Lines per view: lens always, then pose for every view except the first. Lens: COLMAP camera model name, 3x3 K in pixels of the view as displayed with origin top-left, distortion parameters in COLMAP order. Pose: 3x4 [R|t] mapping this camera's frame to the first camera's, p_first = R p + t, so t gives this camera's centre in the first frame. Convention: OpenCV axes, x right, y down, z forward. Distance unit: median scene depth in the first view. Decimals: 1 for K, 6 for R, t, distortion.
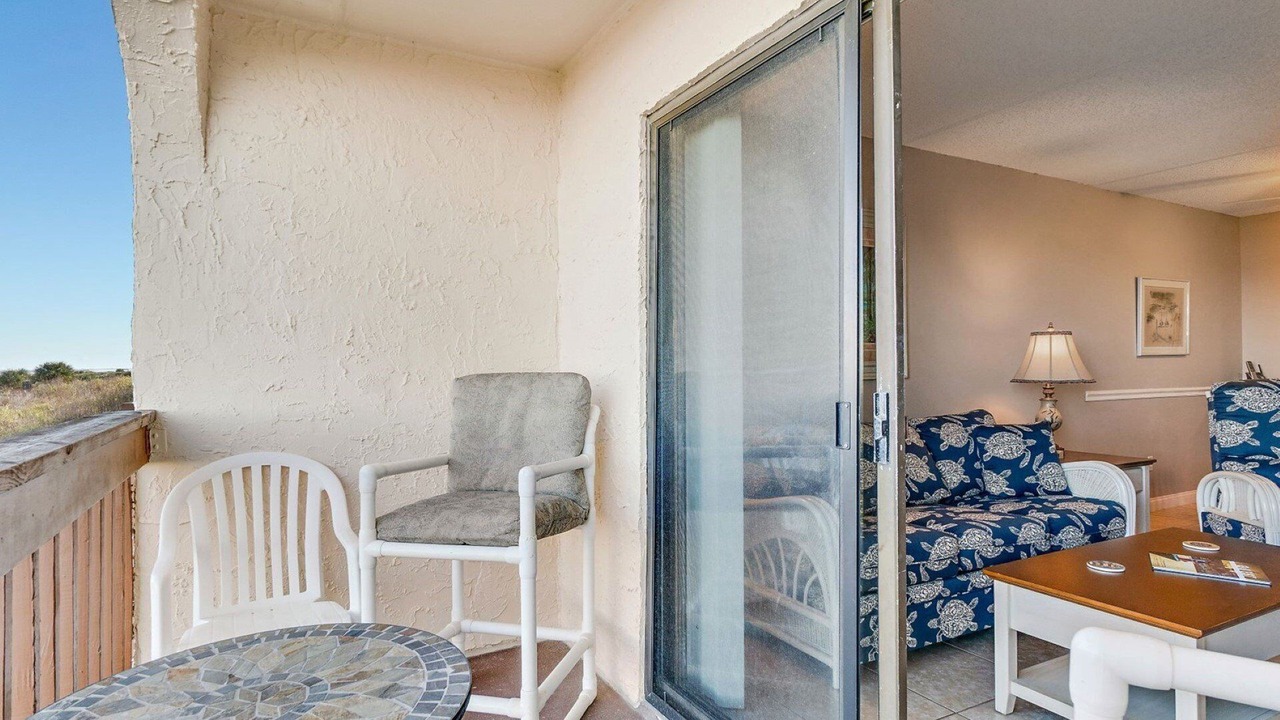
lens RADIAL K [[674.1, 0, 637.3], [0, 674.1, 357.8], [0, 0, 1]] dist [0.003904, -0.000099]
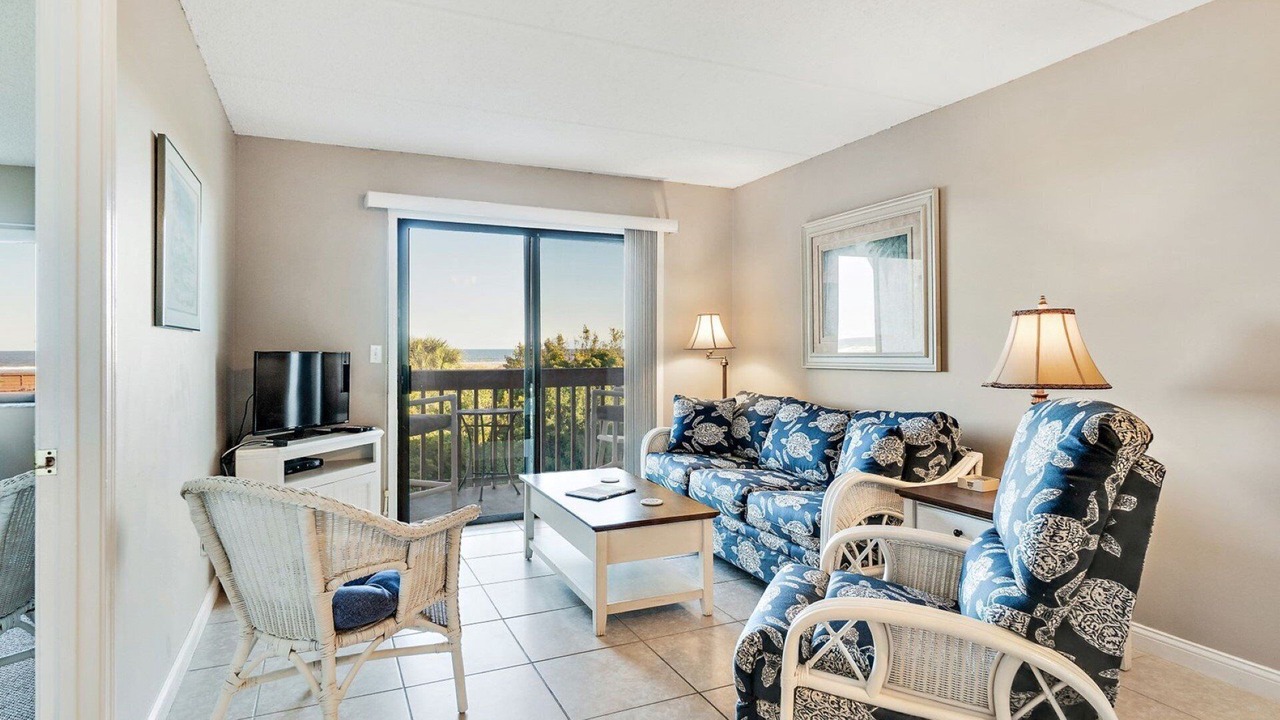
lens RADIAL K [[674.9, 0, 646.0], [0, 674.9, 340.3], [0, 0, 1]] dist [-0.002886, -0.000125]
pose [[-0.054179, -0.005033, -0.998519, 1.464350], [0.014740, 0.999874, -0.005840, -0.011855], [0.998422, -0.015035, -0.054098, 0.743103]]
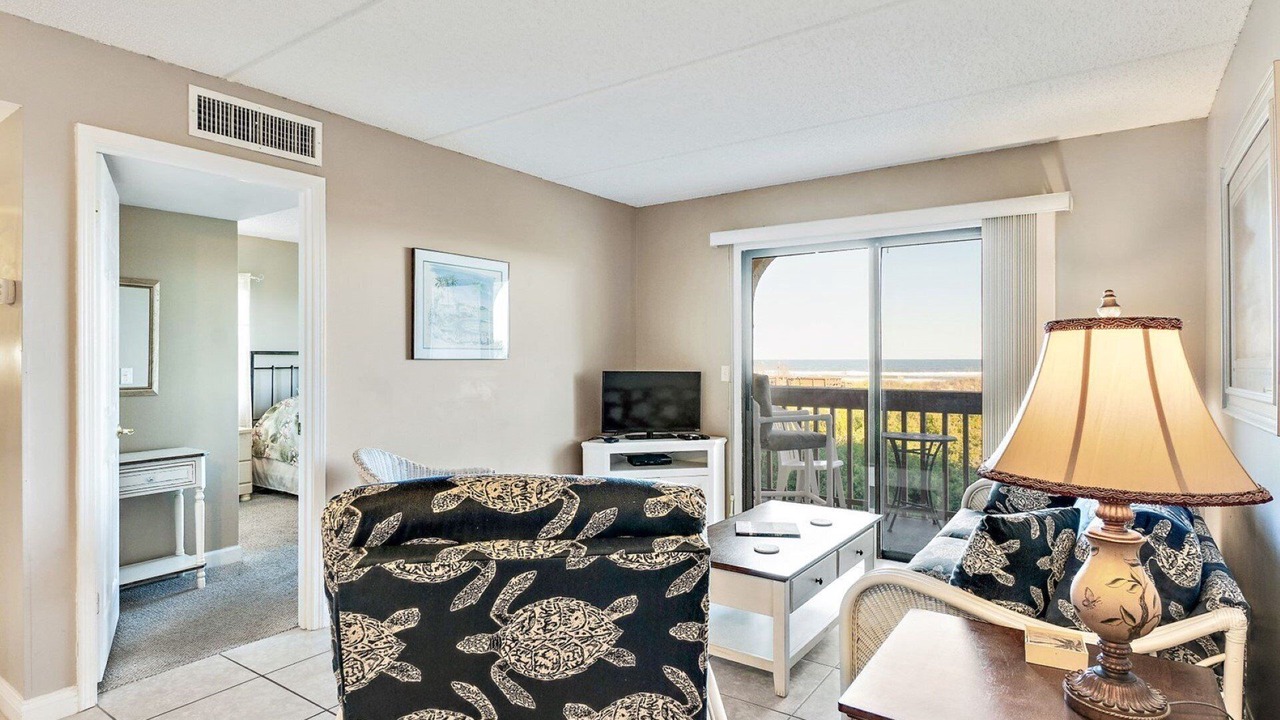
lens RADIAL K [[674.9, 0, 641.0], [0, 674.9, 353.4], [0, 0, 1]] dist [-0.002886, -0.000125]
pose [[-0.890675, 0.002167, -0.454635, 1.071825], [0.010177, 0.999833, -0.015173, -0.023595], [0.454526, -0.018141, -0.890549, 1.326572]]
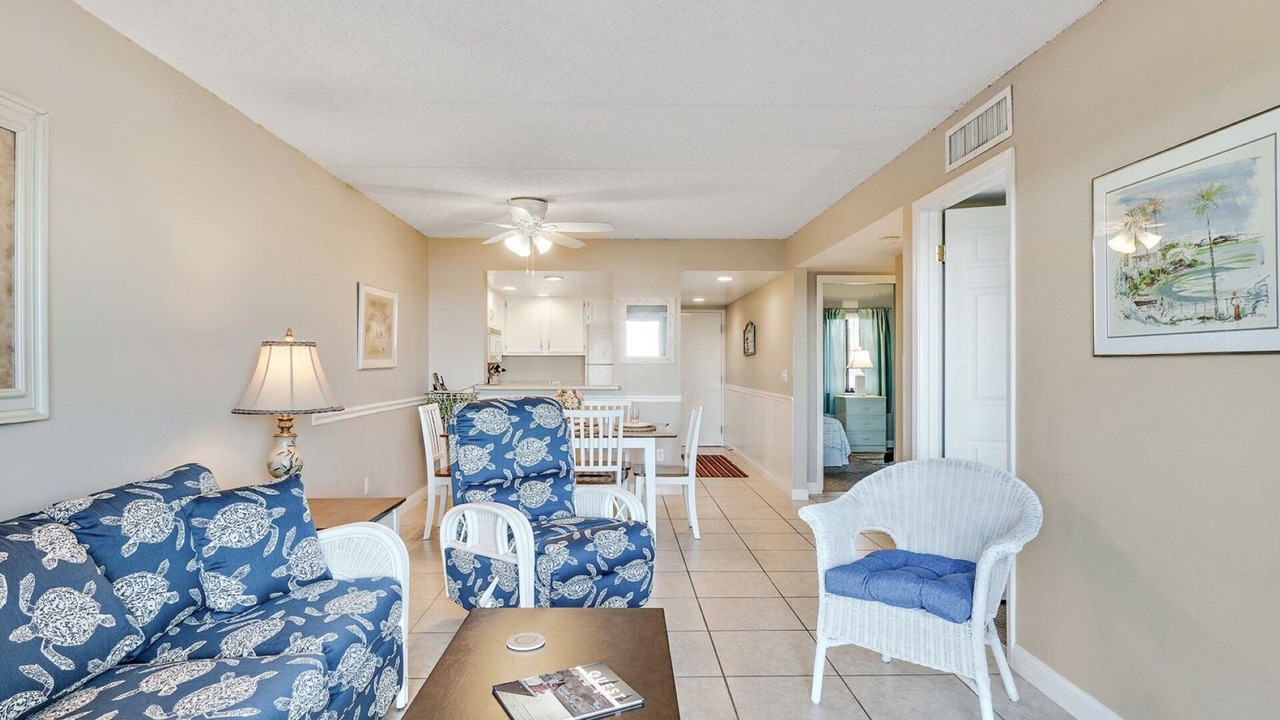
lens RADIAL K [[674.9, 0, 631.2], [0, 674.9, 363.3], [0, 0, 1]] dist [-0.002886, -0.000125]
pose [[0.453738, 0.006298, 0.891113, 0.151949], [-0.012680, 0.999919, -0.000610, -0.022208], [-0.891045, -0.011022, 0.453782, 0.391166]]
